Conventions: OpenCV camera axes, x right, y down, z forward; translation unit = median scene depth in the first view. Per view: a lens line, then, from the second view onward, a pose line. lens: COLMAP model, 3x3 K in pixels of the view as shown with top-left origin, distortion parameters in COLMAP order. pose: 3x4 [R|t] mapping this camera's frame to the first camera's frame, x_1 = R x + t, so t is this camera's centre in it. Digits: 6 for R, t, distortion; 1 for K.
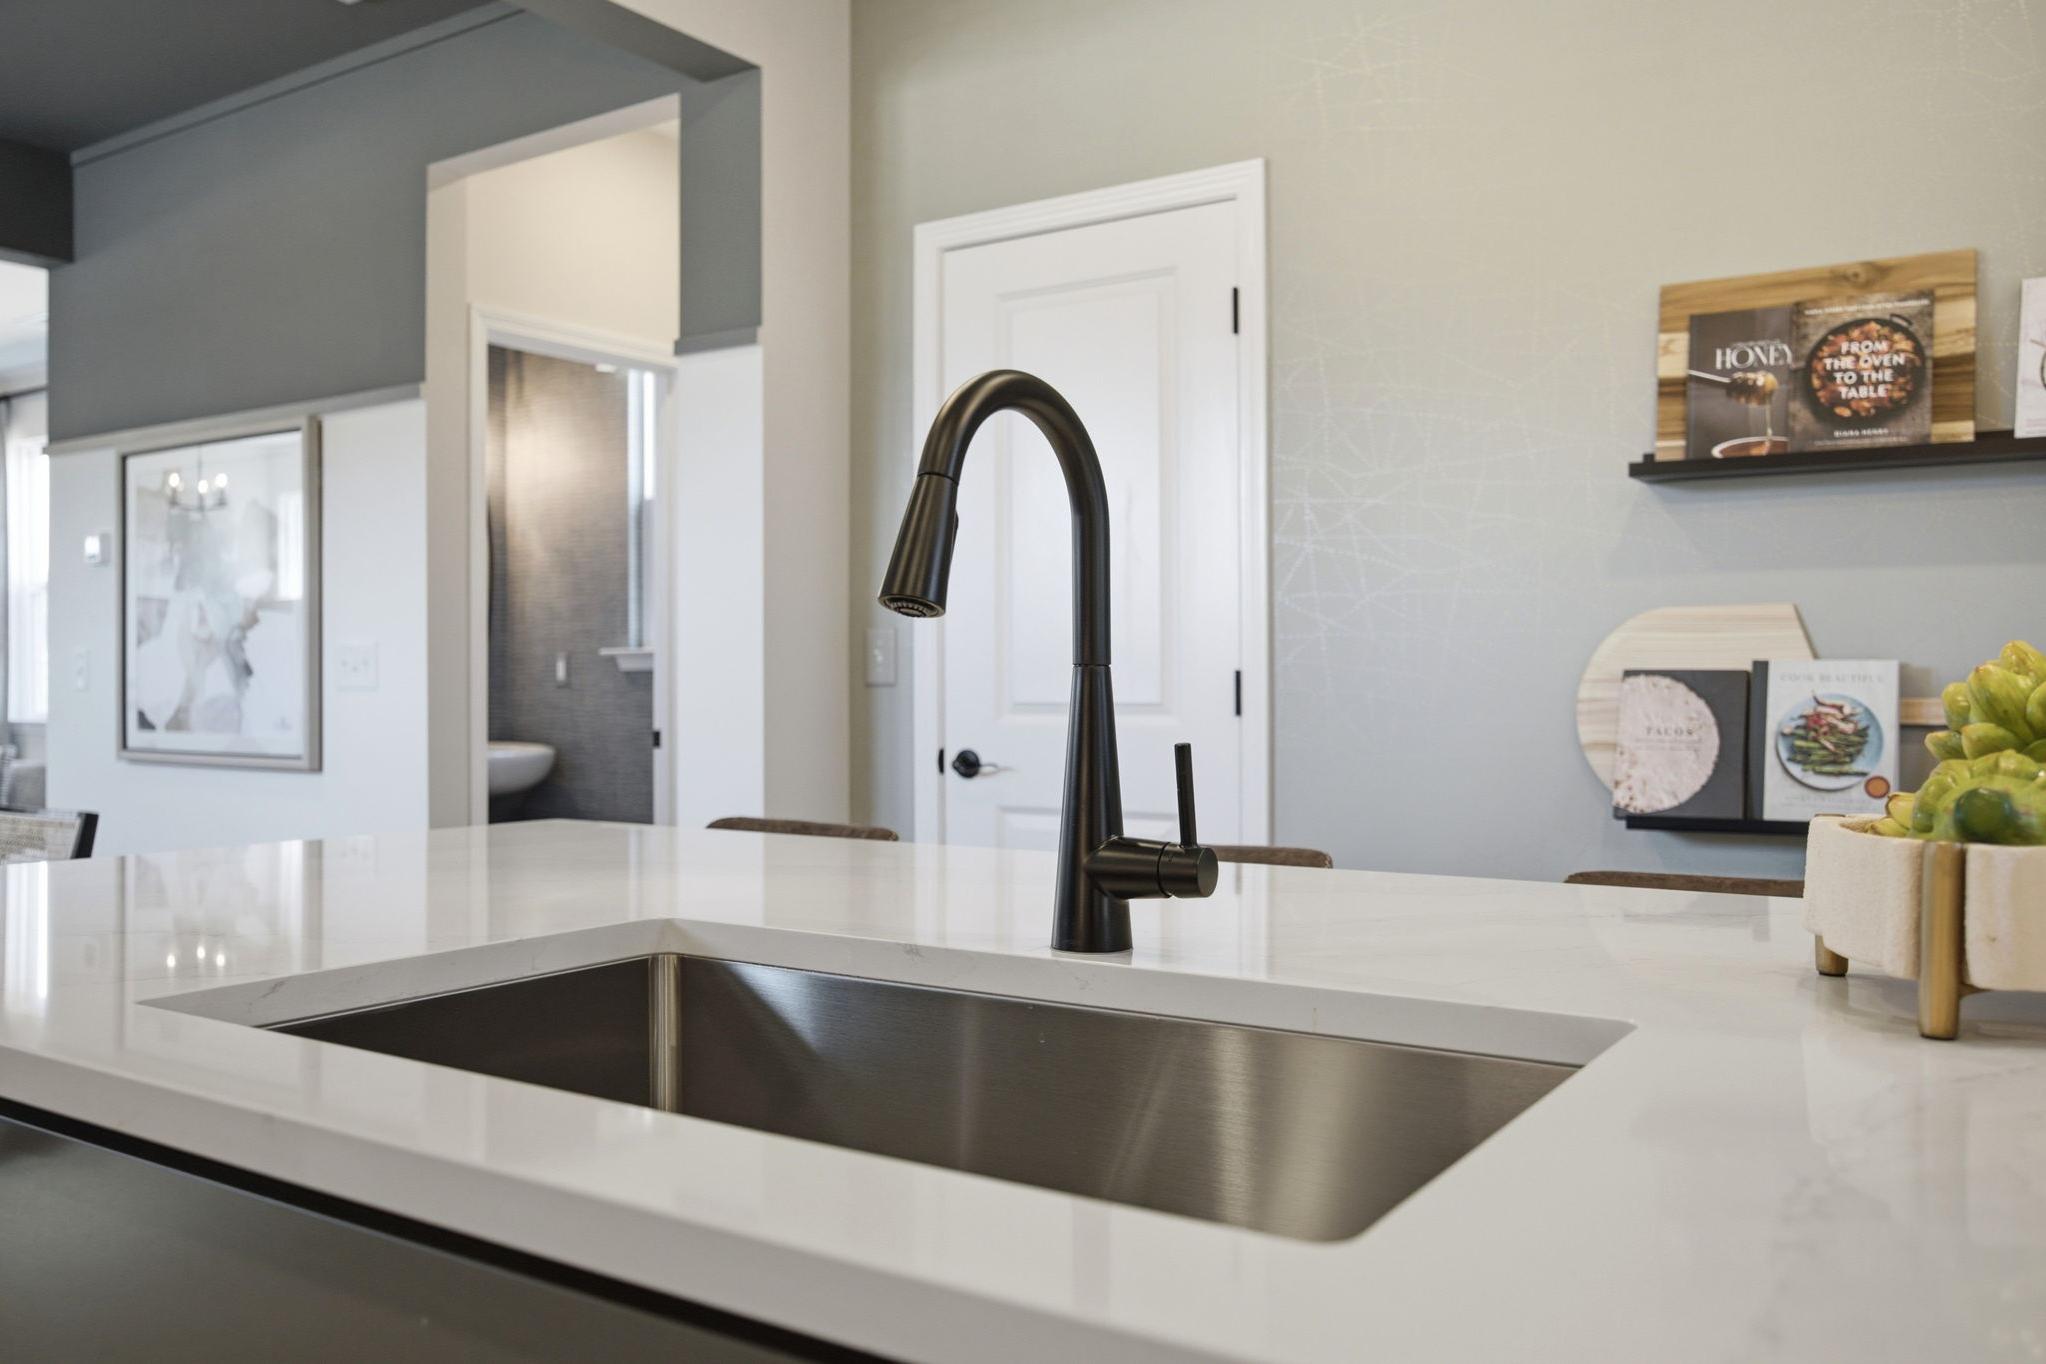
lens RADIAL K [[1604.0, 0, 1020.9], [0, 1604.0, 684.4], [0, 0, 1]] dist [-0.011795, -0.001285]
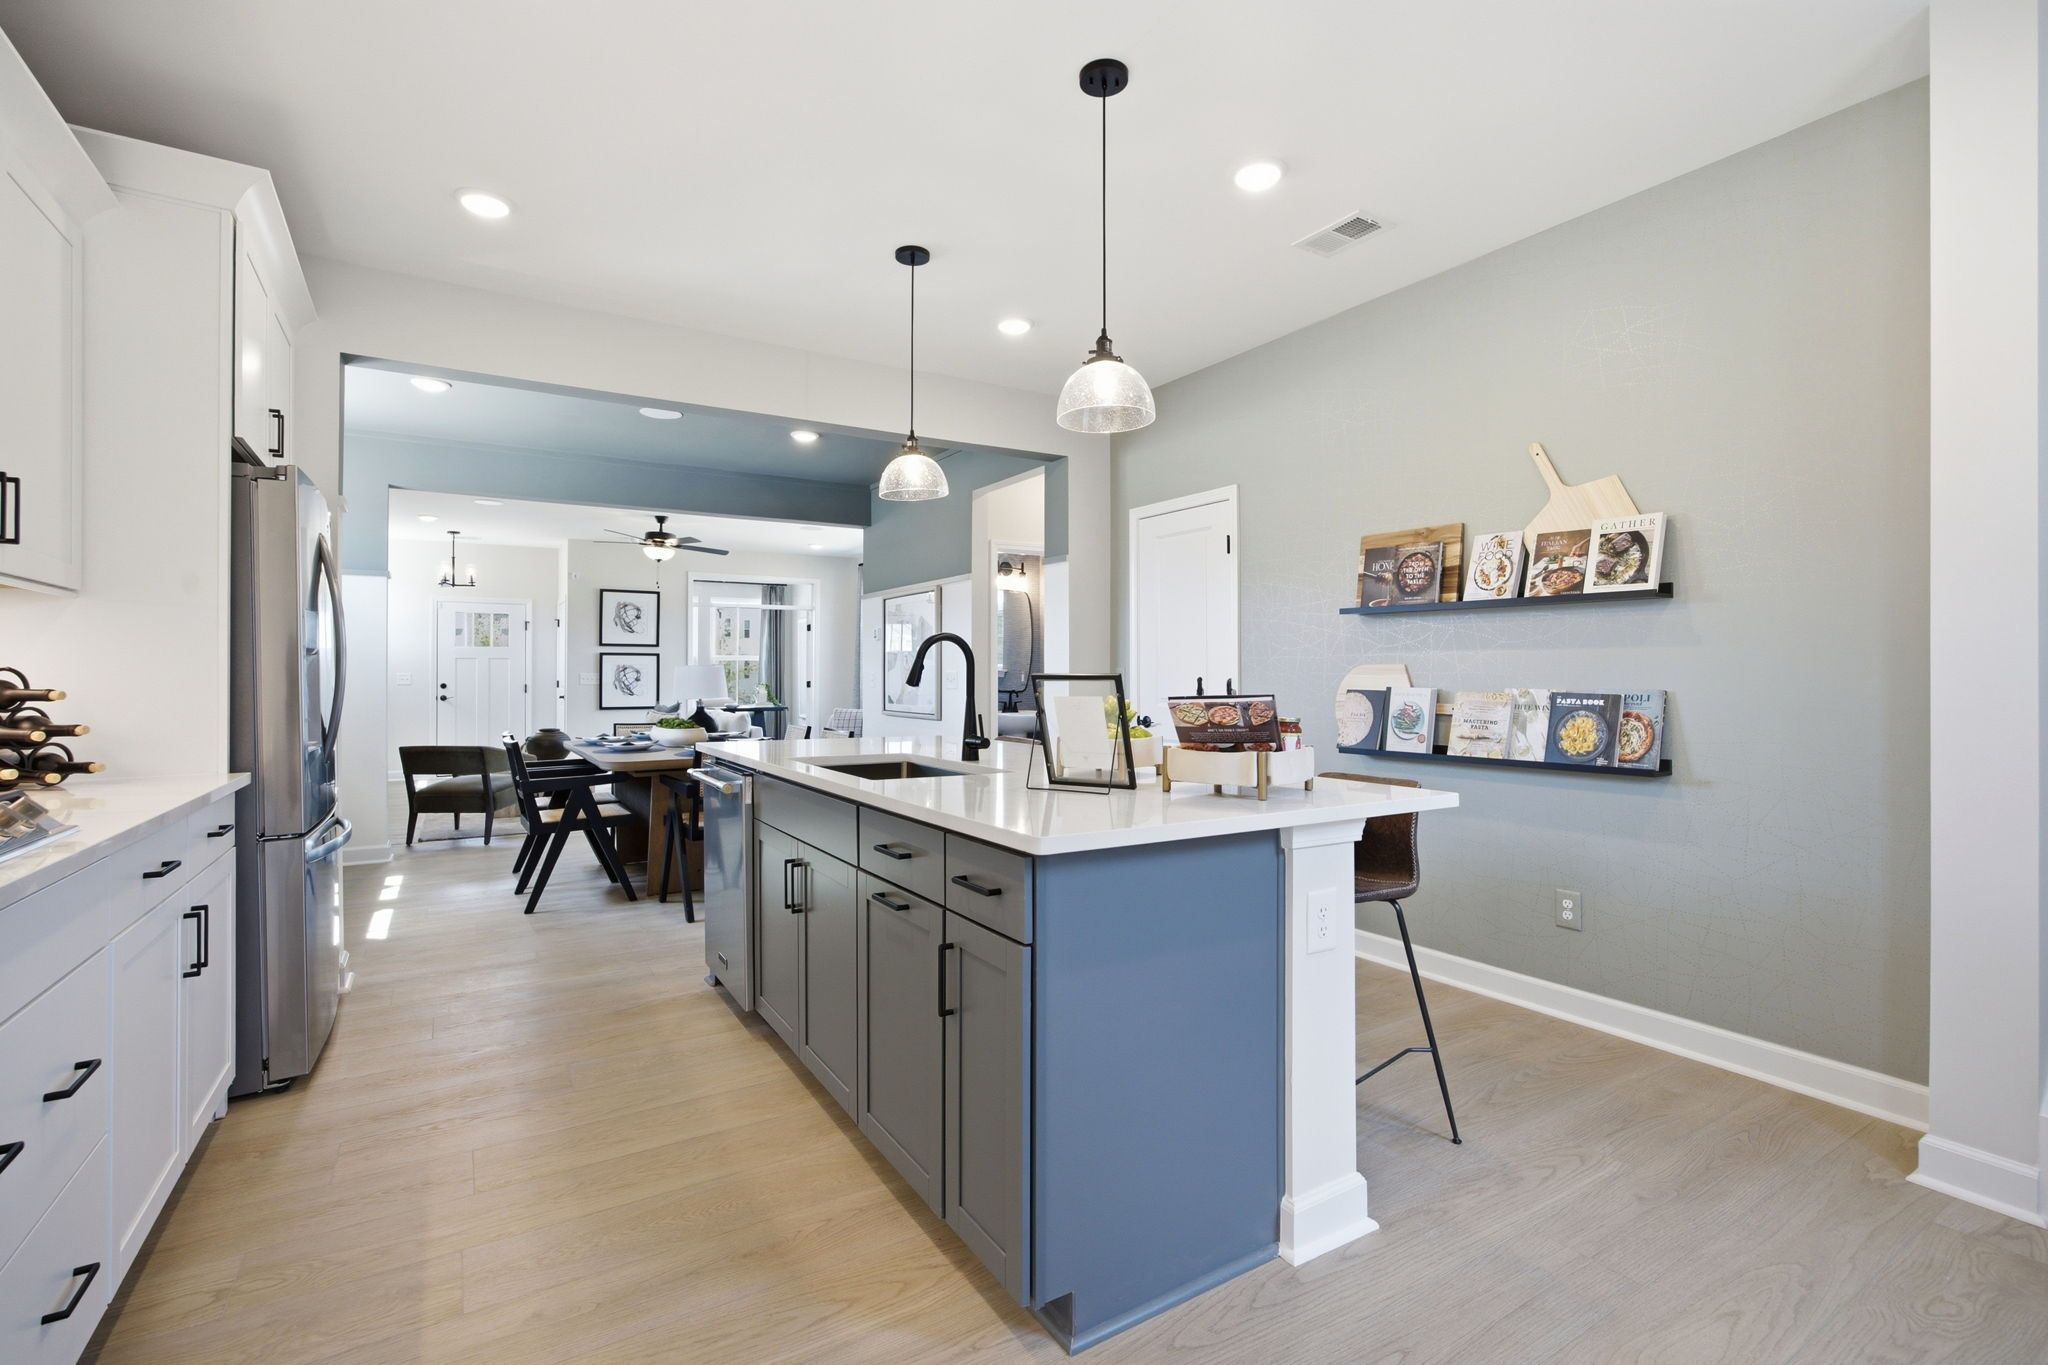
lens RADIAL K [[917.8, 0, 1028.5], [0, 917.8, 673.8], [0, 0, 1]] dist [-0.024349, 0.003016]
pose [[0.912328, 0.001446, -0.409457, 0.538034], [-0.003553, 0.999984, -0.004385, -0.027561], [0.409444, 0.005455, 0.912319, -0.544172]]
